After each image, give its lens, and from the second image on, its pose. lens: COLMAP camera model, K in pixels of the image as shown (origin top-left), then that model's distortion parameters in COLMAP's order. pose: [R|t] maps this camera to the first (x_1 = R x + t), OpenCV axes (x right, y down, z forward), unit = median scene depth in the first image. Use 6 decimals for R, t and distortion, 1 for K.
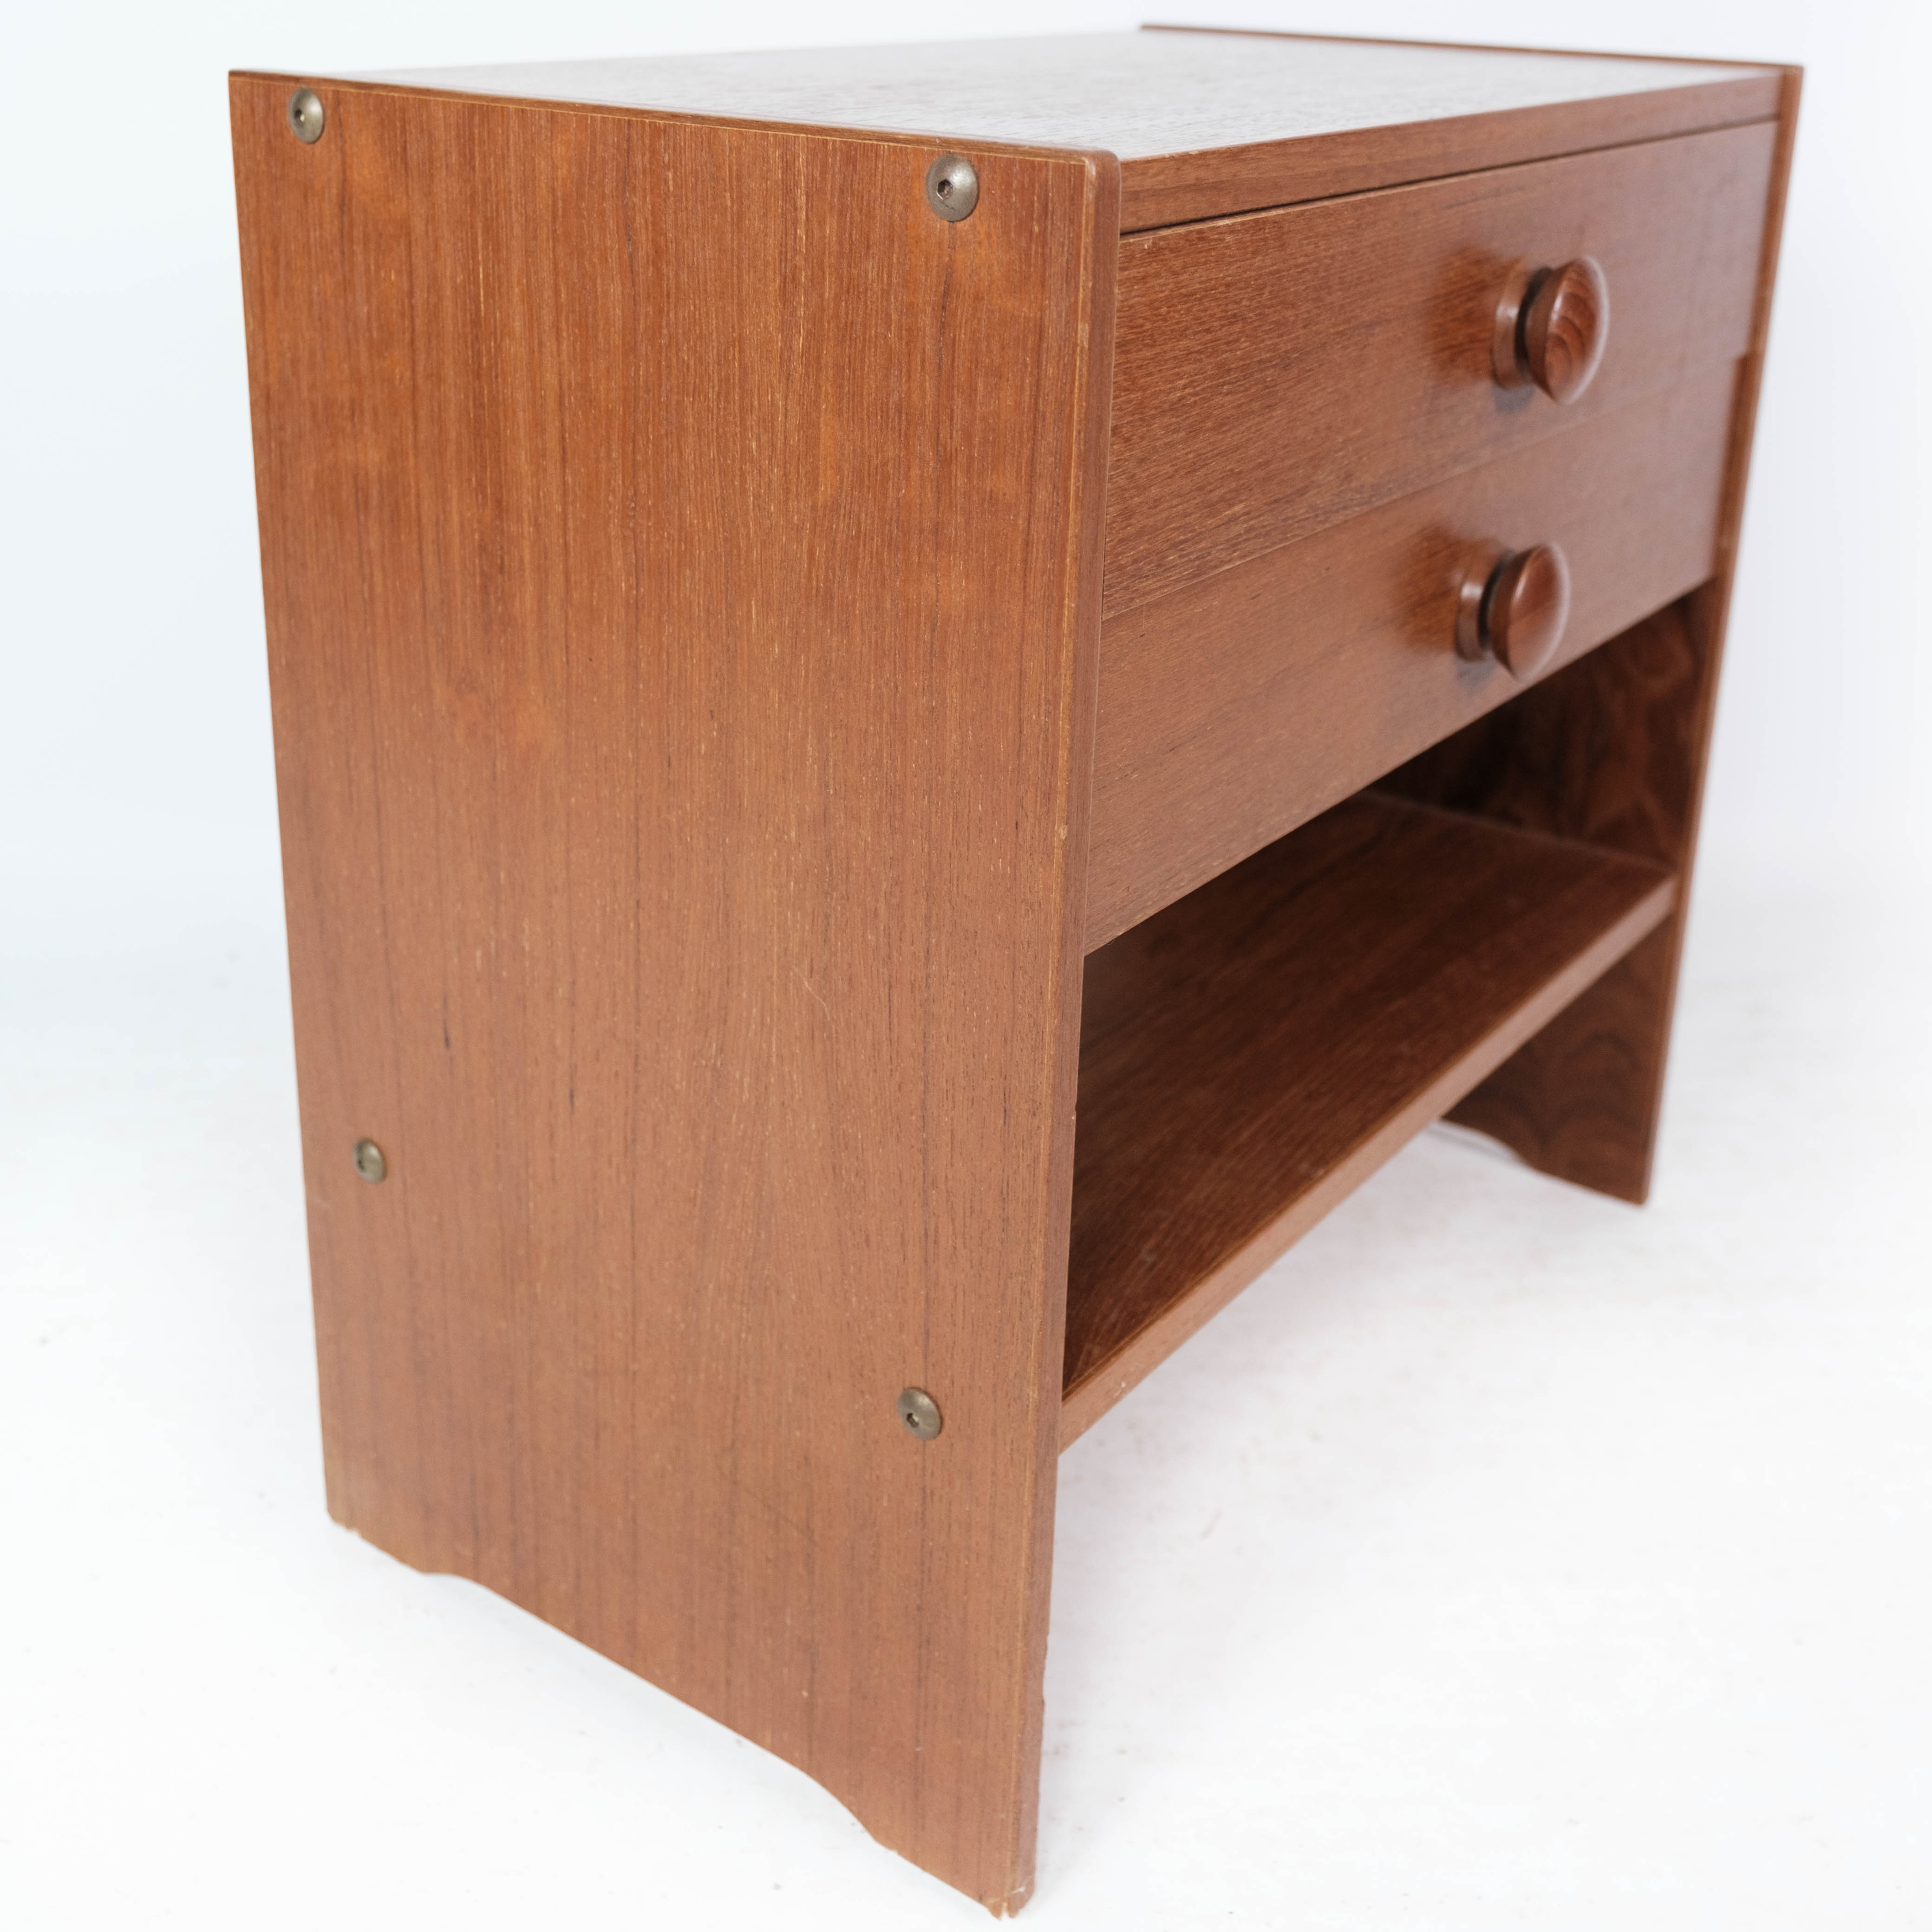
lens RADIAL K [[2422.5, 0, 888.9], [0, 2422.5, 848.0], [0, 0, 1]] dist [0.003320, 0.000000]
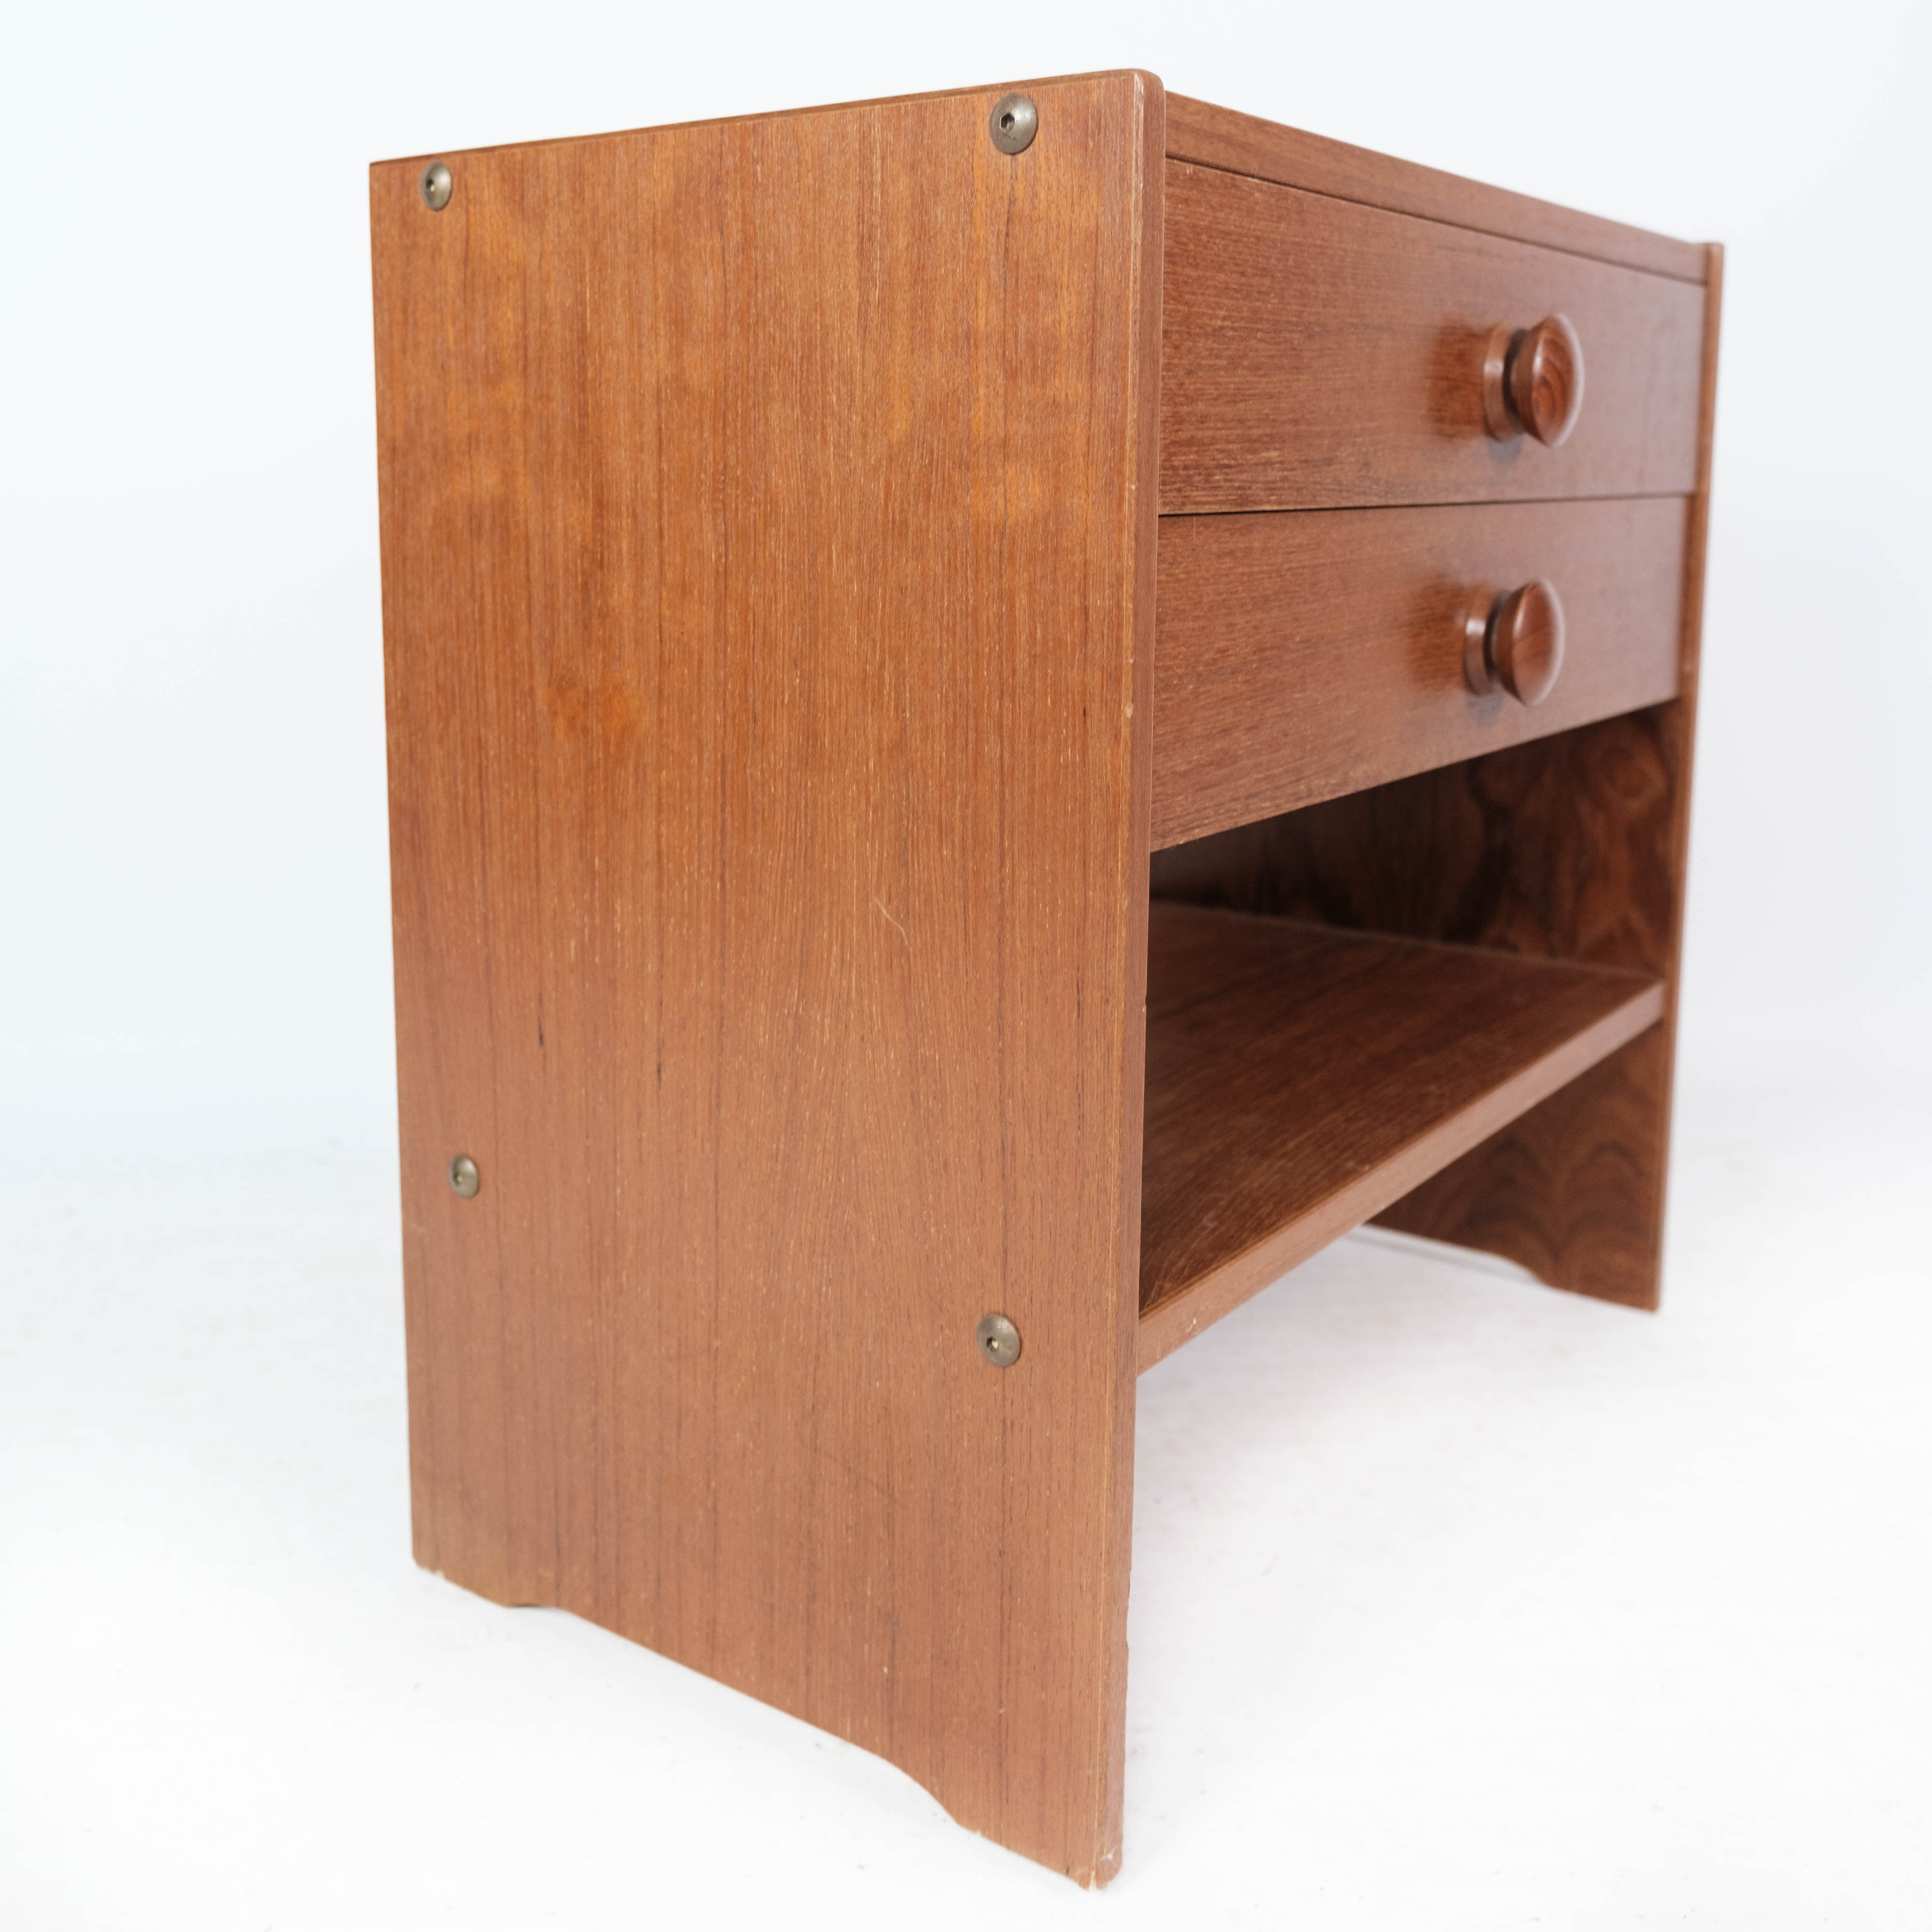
lens RADIAL K [[2113.9, 0, 864.9], [0, 2113.9, 903.8], [0, 0, 1]] dist [-0.008436, 0.000000]
pose [[0.999784, -0.015263, -0.014105, -0.028006], [0.012344, 0.982131, -0.187794, 0.215041], [0.016720, 0.187579, 0.982107, 0.083712]]
